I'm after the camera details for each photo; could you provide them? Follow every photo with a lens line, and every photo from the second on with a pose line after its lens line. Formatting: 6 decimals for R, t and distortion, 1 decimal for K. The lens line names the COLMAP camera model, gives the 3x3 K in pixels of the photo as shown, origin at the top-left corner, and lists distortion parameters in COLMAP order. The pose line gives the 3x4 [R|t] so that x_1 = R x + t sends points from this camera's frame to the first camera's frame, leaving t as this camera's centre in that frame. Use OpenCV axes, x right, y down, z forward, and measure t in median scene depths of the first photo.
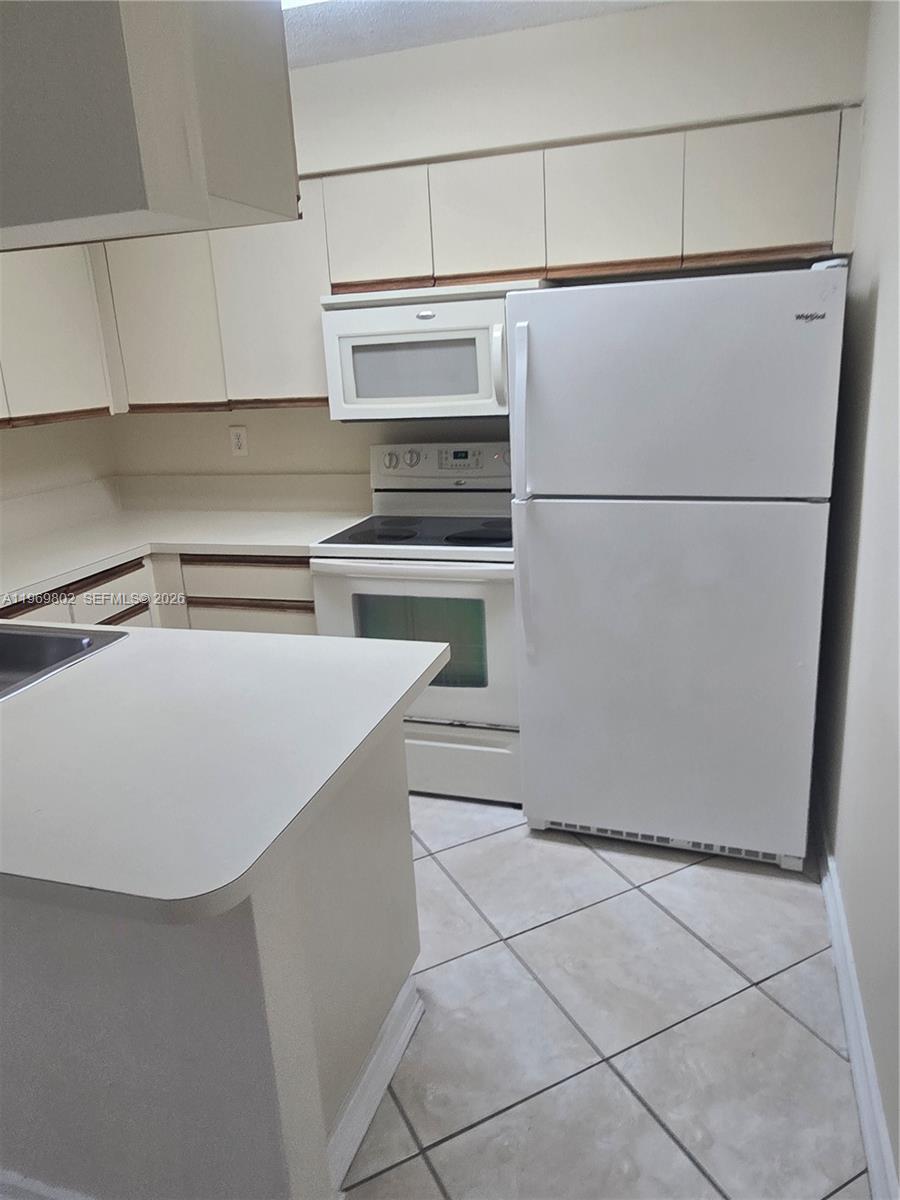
lens RADIAL K [[822.7, 0, 452.3], [0, 822.7, 579.7], [0, 0, 1]] dist [0.029267, 0.000980]
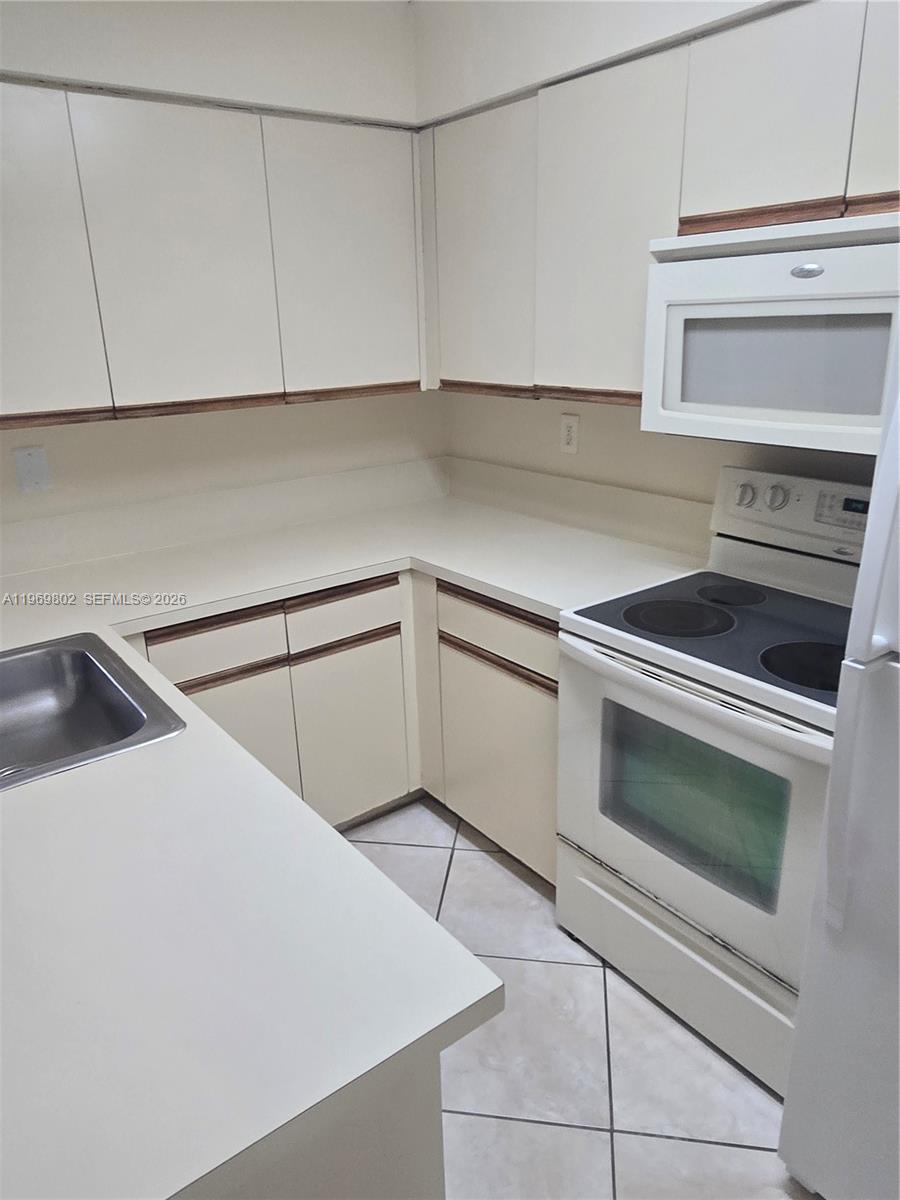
lens RADIAL K [[817.4, 0, 450.0], [0, 817.4, 600.0], [0, 0, 1]] dist [0.014994, -0.001455]
pose [[0.815960, 0.218489, -0.535231, 0.107146], [-0.168933, 0.975535, 0.140690, -0.122174], [0.552875, -0.024379, 0.832907, 0.345188]]
